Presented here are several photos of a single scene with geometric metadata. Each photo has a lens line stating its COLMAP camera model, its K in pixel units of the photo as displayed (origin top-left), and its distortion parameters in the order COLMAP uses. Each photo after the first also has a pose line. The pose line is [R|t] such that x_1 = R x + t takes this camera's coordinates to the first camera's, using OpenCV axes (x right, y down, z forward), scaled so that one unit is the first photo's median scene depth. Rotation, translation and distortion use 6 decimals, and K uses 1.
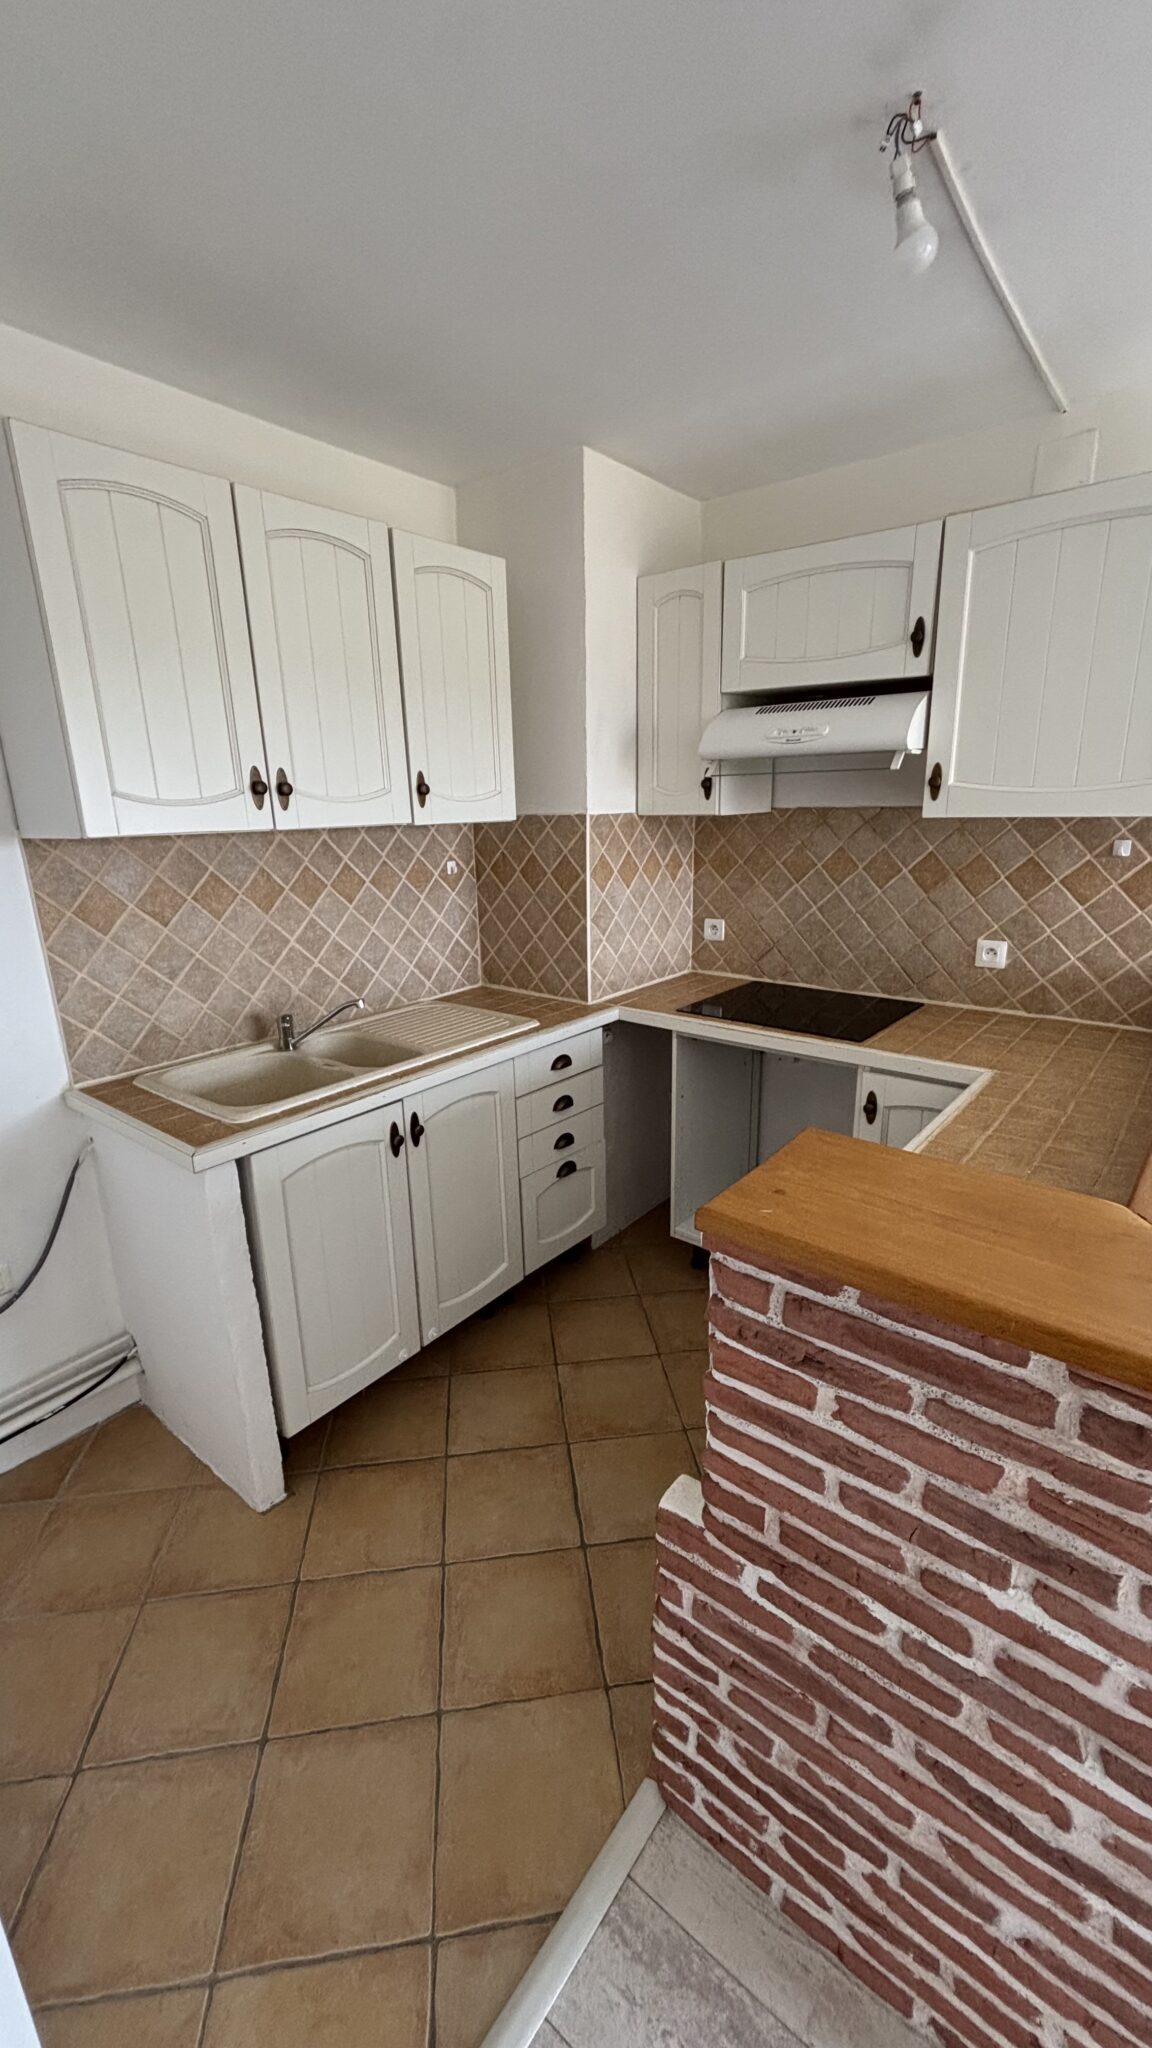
lens RADIAL K [[811.2, 0, 582.2], [0, 811.2, 1031.6], [0, 0, 1]] dist [0.000199, -0.000007]
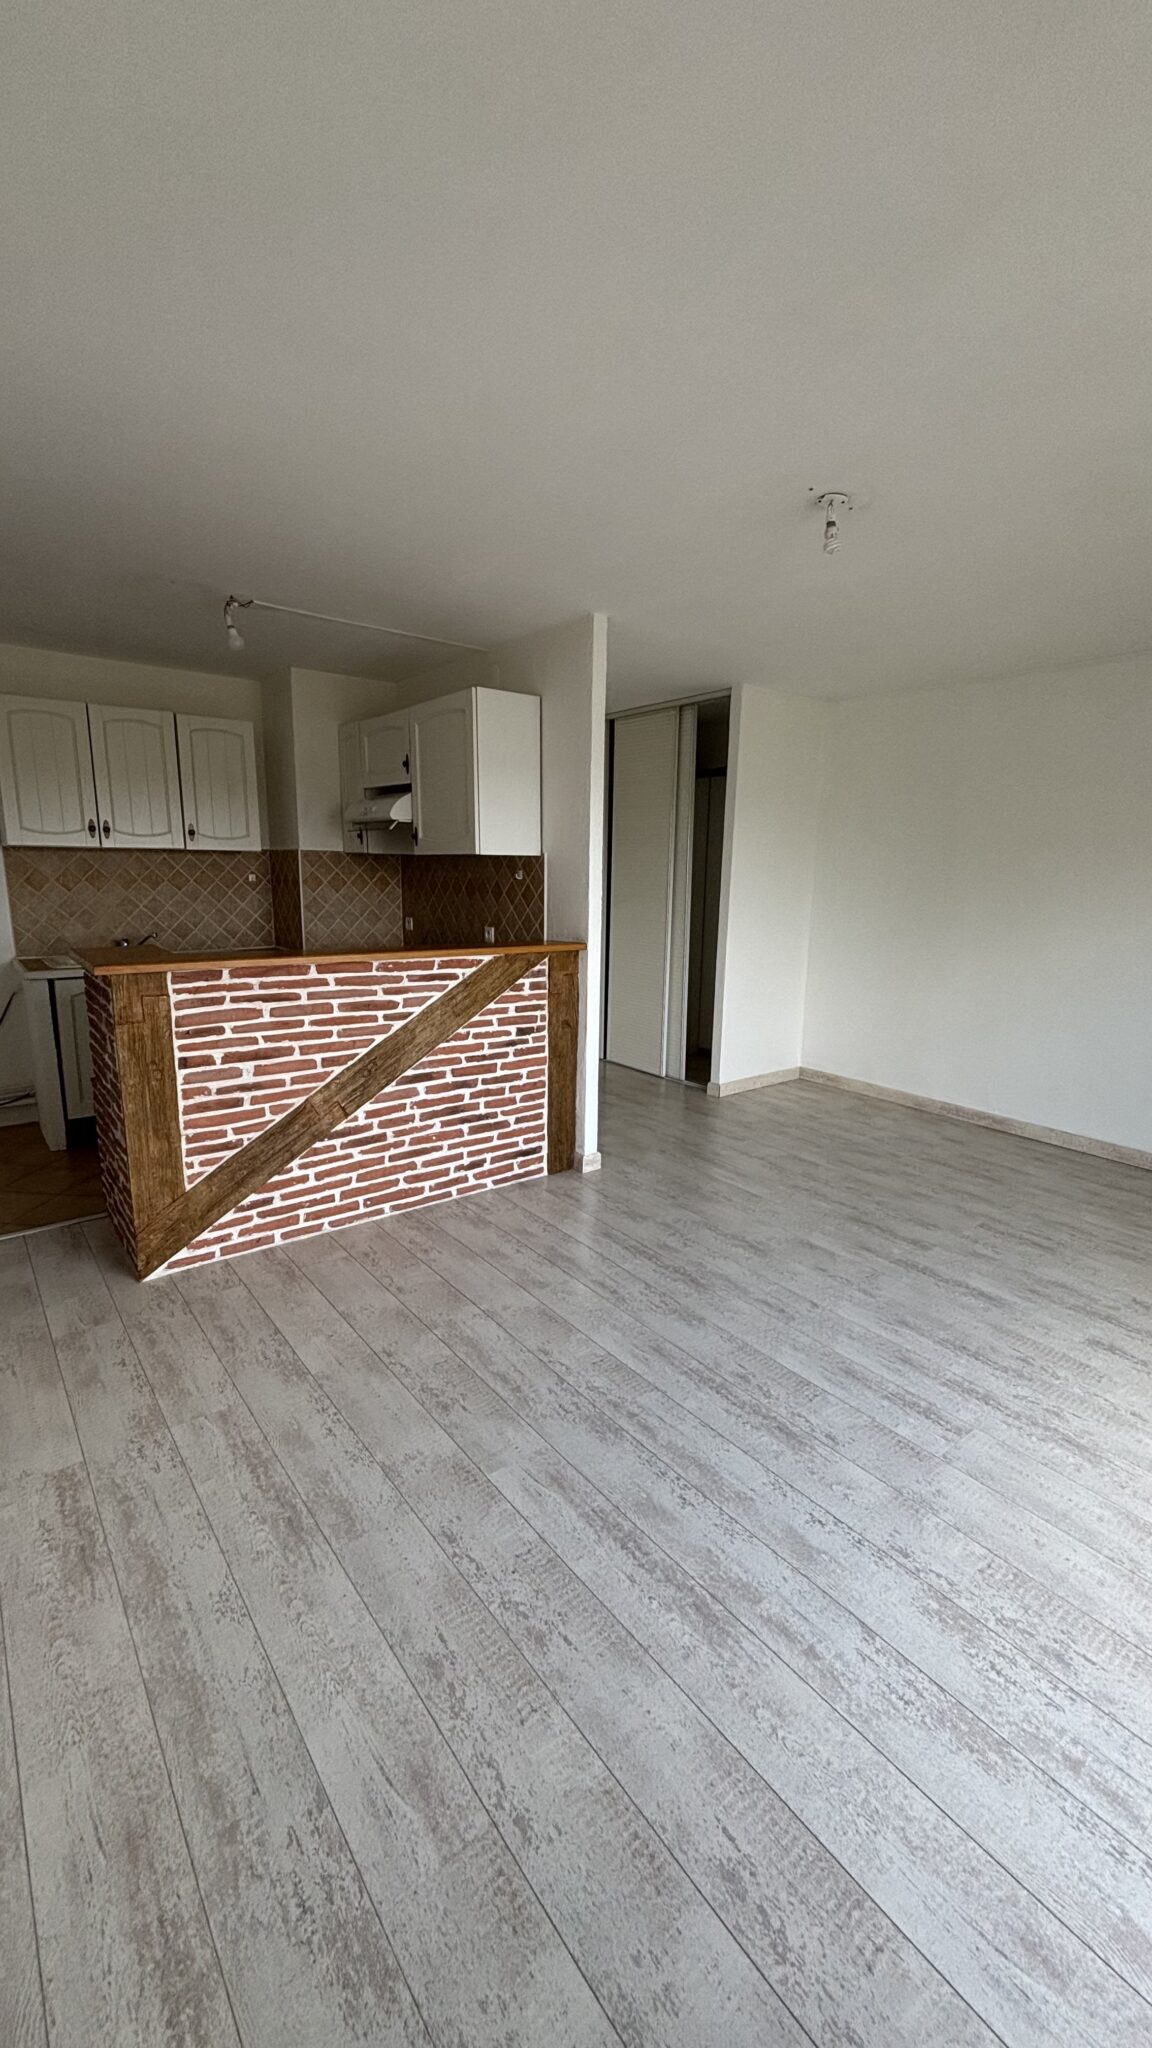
lens RADIAL K [[811.2, 0, 572.8], [0, 811.2, 1017.4], [0, 0, 1]] dist [0.000199, -0.000007]
pose [[0.971976, 0.079679, -0.221166, 1.181859], [-0.099678, 0.991736, -0.080770, 0.223196], [0.212903, 0.100552, 0.971886, -0.706337]]
